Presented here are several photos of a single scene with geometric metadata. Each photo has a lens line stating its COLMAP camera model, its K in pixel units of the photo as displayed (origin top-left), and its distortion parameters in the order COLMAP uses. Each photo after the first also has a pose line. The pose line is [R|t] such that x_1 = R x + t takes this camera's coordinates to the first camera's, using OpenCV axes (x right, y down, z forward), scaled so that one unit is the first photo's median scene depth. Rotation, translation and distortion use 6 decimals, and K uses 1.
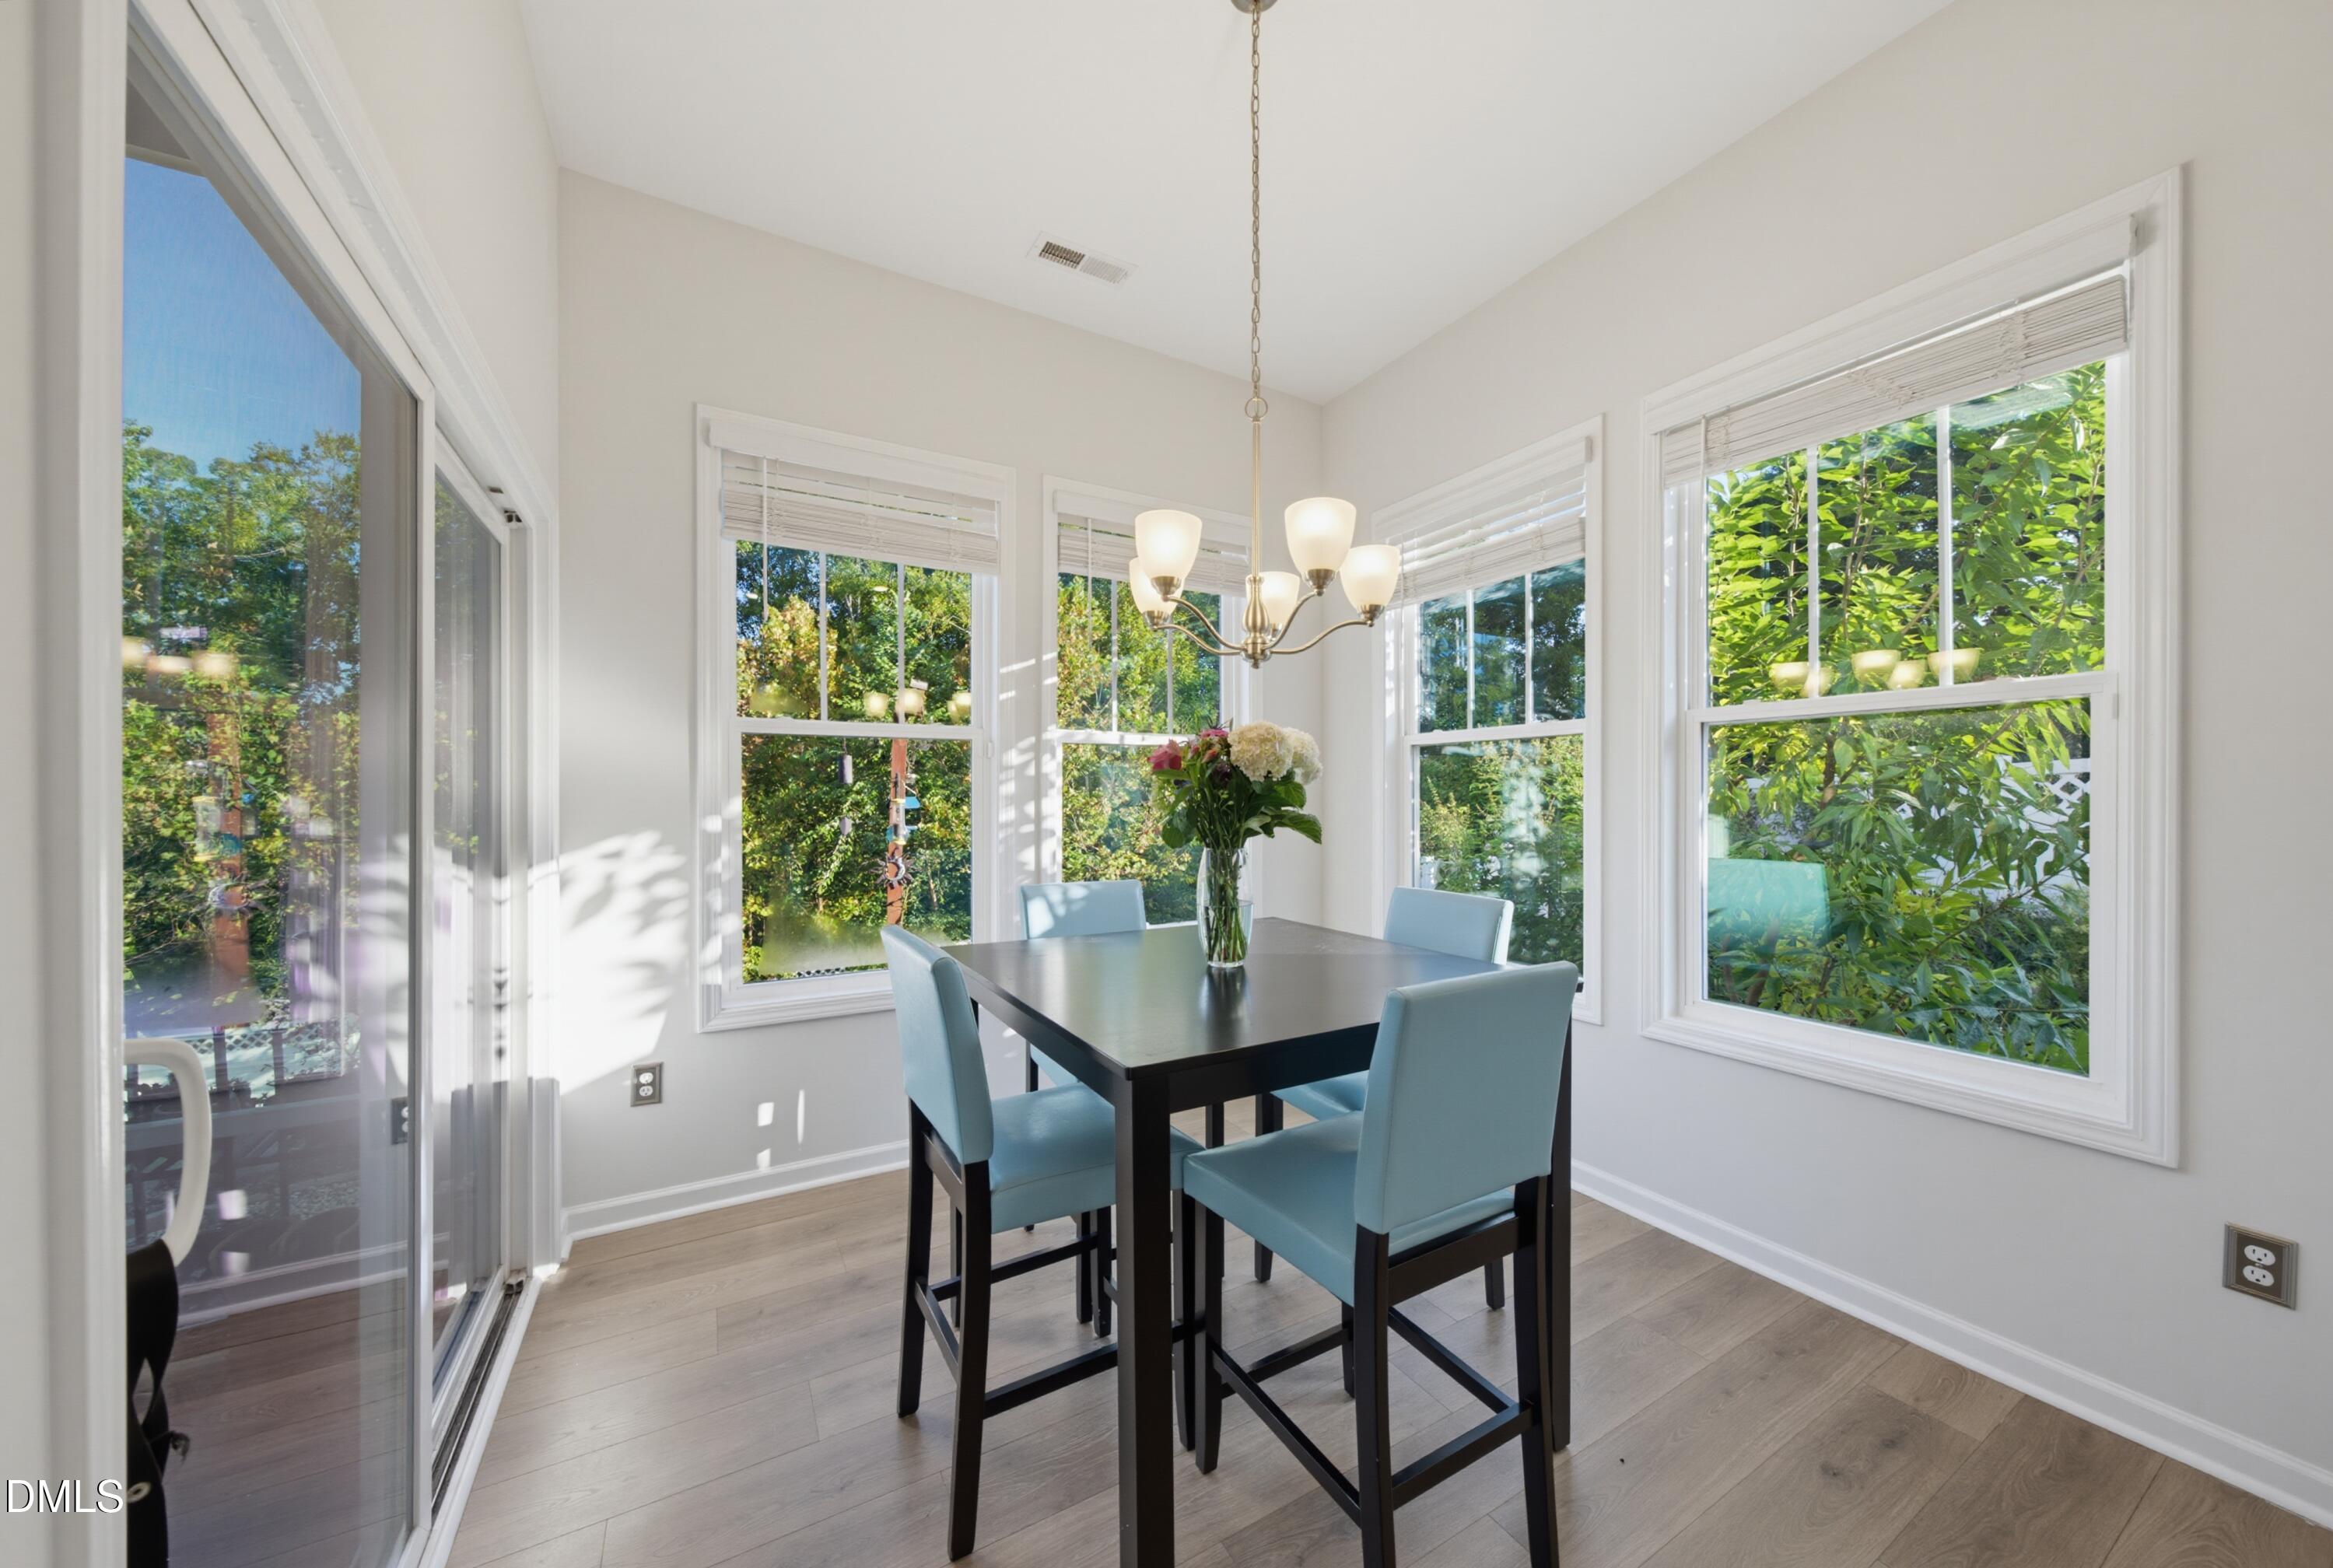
lens RADIAL K [[782.6, 0, 1173.1], [0, 782.6, 800.3], [0, 0, 1]] dist [-0.003164, -0.000246]
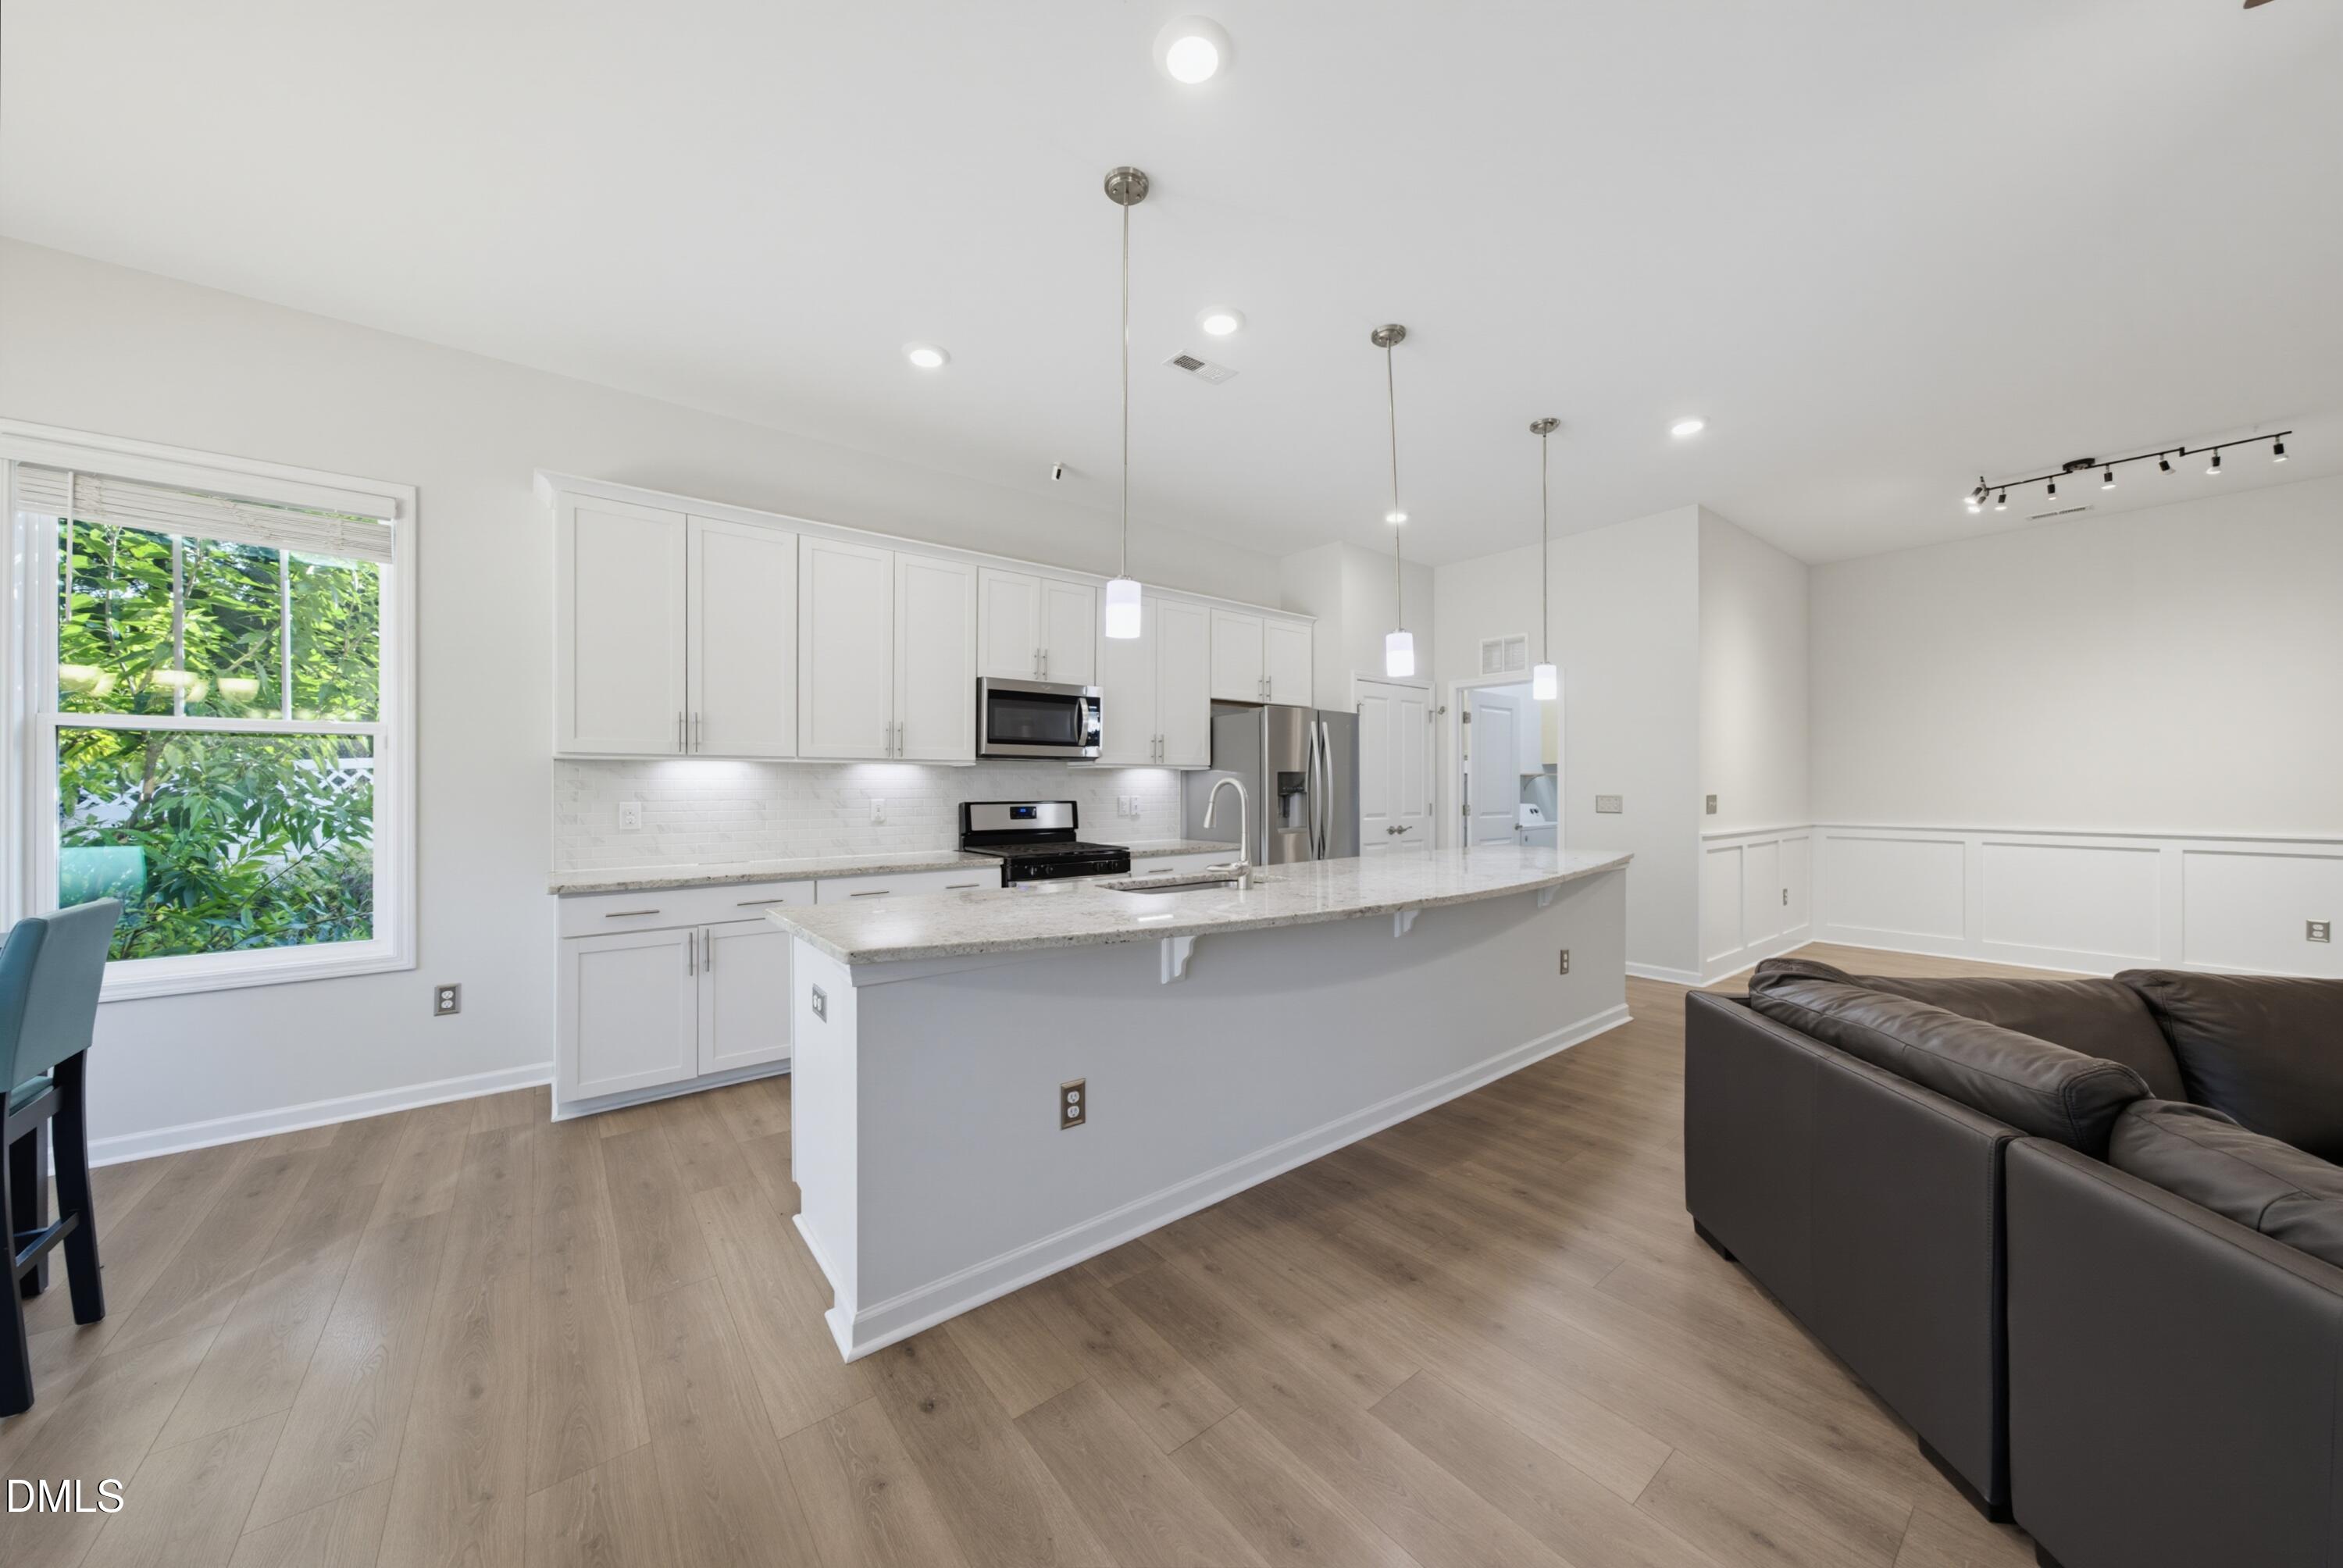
lens RADIAL K [[799.4, 0, 1171.5], [0, 799.4, 784.0], [0, 0, 1]] dist [-0.002223, -0.000067]
pose [[-0.134273, -0.005669, 0.990928, -1.022441], [-0.000387, 0.999984, 0.005668, -0.032486], [-0.990944, 0.000377, -0.134273, -0.672504]]
